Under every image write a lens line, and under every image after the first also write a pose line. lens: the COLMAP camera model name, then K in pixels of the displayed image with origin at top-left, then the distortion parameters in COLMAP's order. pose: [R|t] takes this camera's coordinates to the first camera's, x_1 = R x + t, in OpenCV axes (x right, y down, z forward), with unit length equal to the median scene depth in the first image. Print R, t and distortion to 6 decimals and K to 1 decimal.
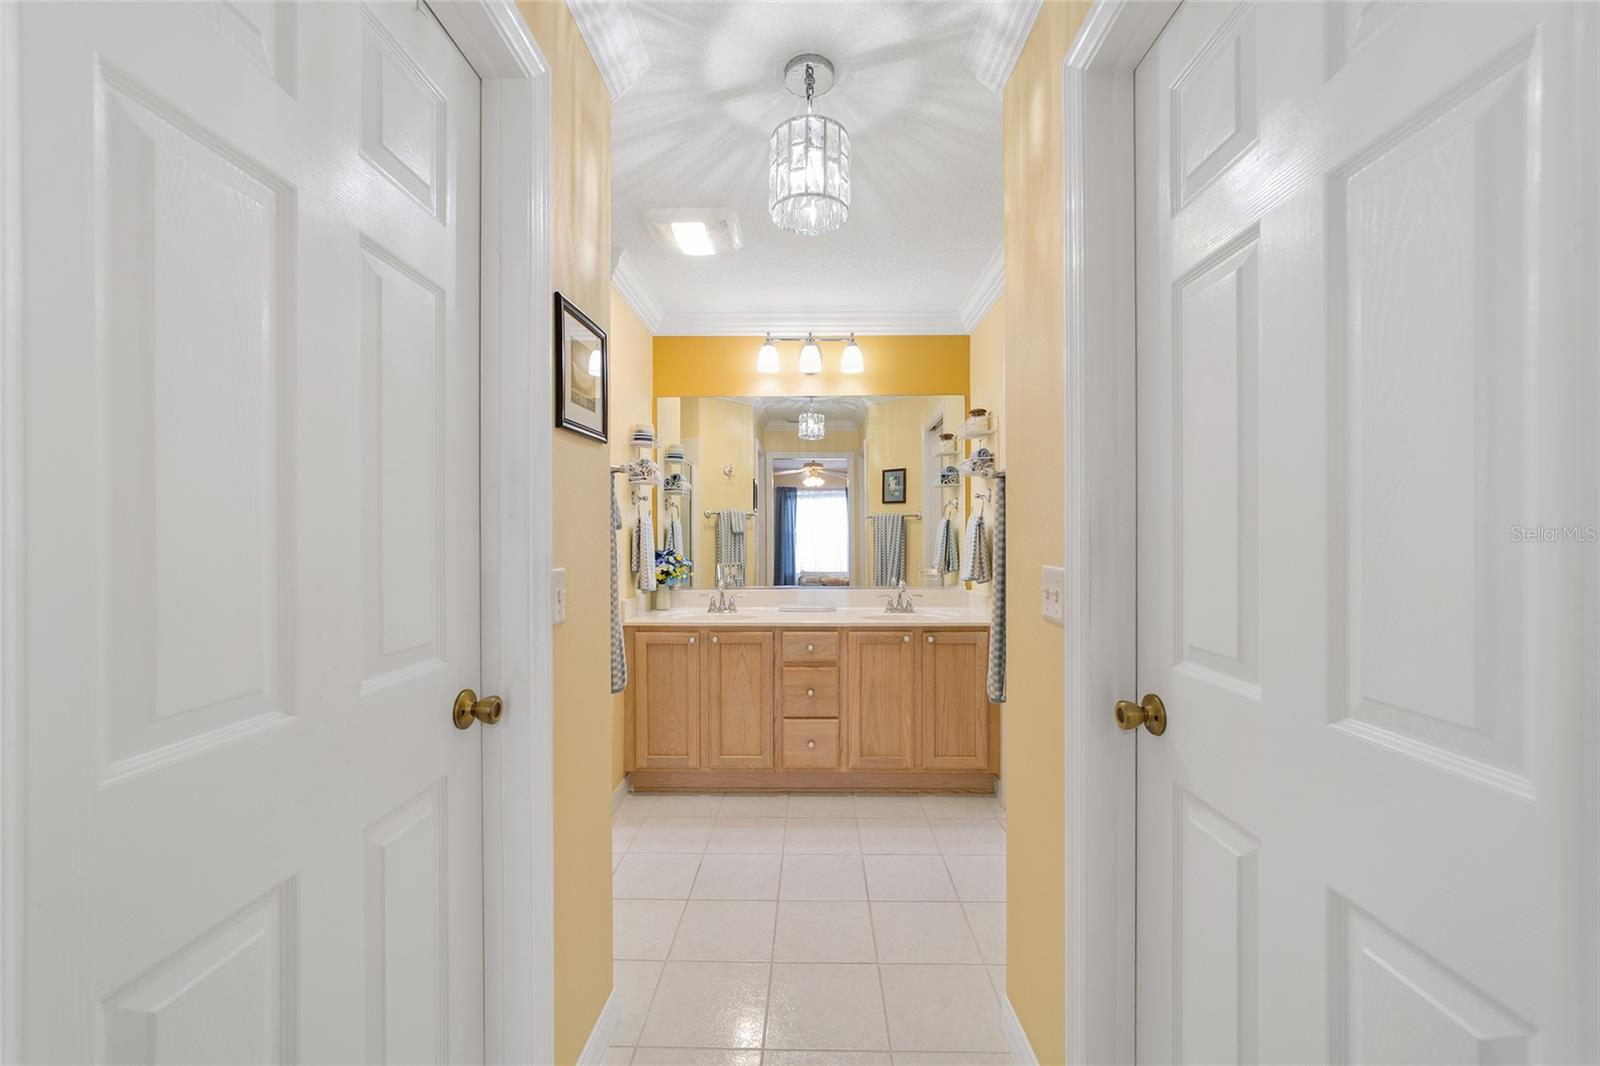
lens RADIAL K [[614.9, 0, 797.8], [0, 614.9, 534.2], [0, 0, 1]] dist [-0.019814, 0.009009]
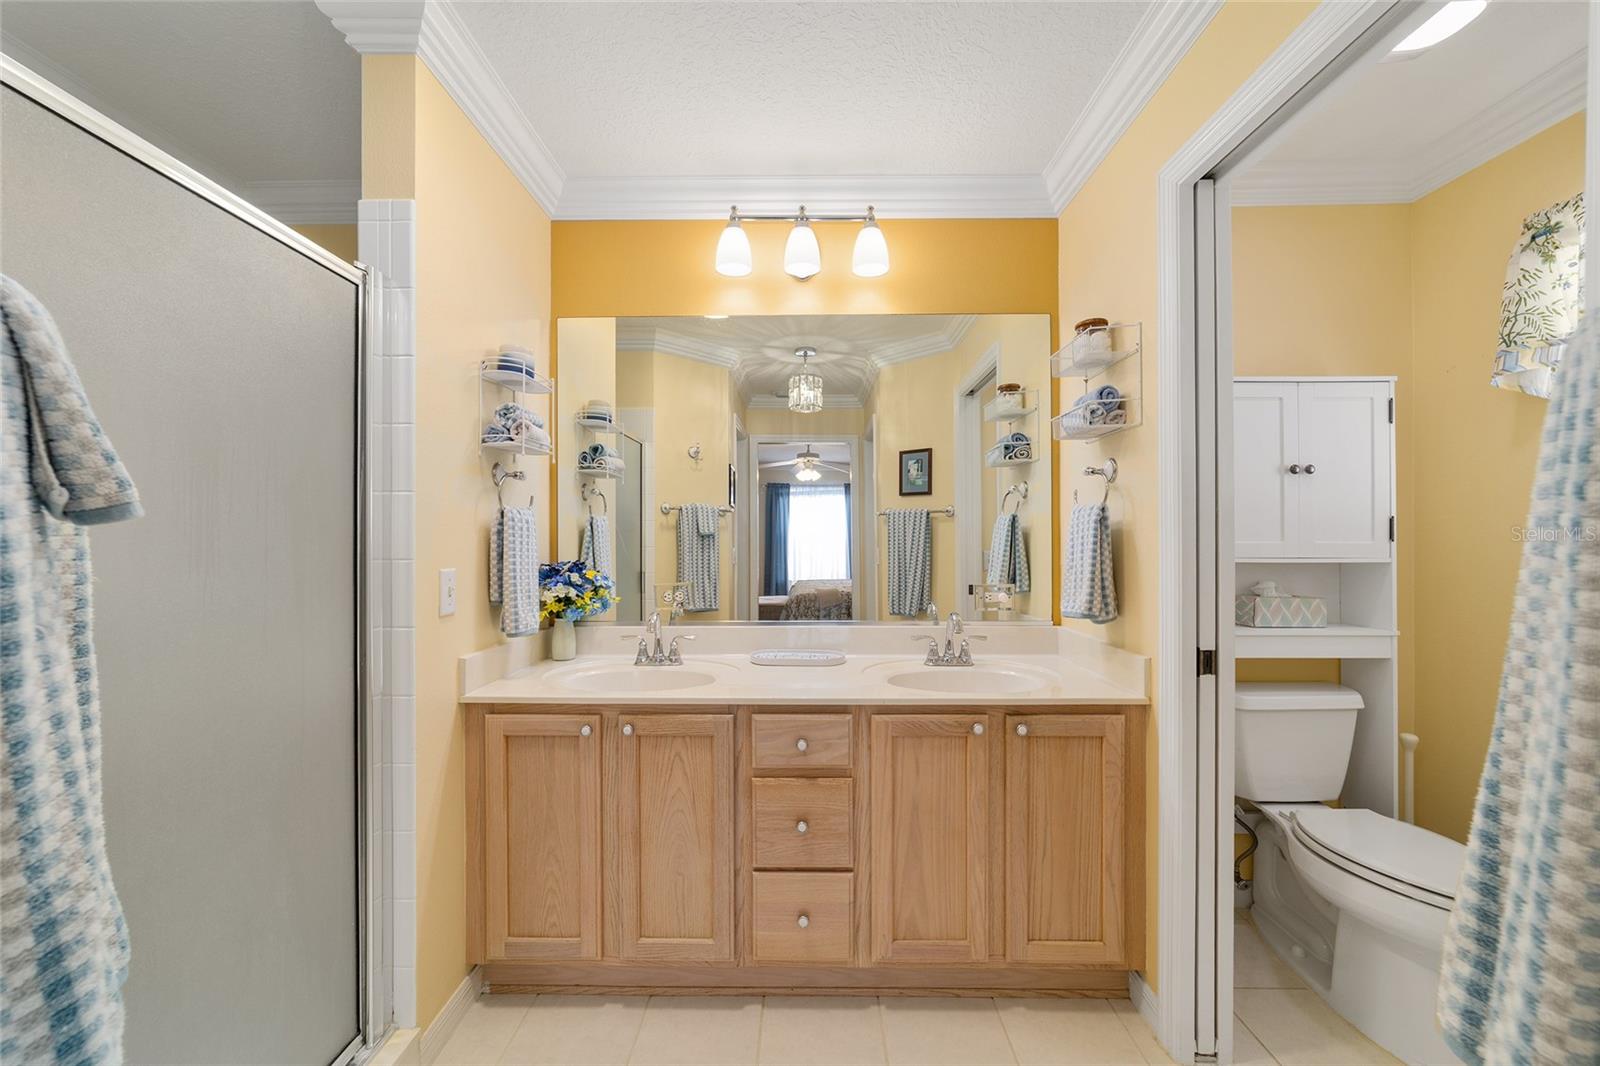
lens RADIAL K [[614.9, 0, 797.8], [0, 614.9, 534.2], [0, 0, 1]] dist [-0.019814, 0.009009]
pose [[0.999968, -0.000223, 0.008037, 0.010739], [0.000246, 0.999996, -0.002917, -0.000920], [-0.008037, 0.002919, 0.999963, 0.389257]]
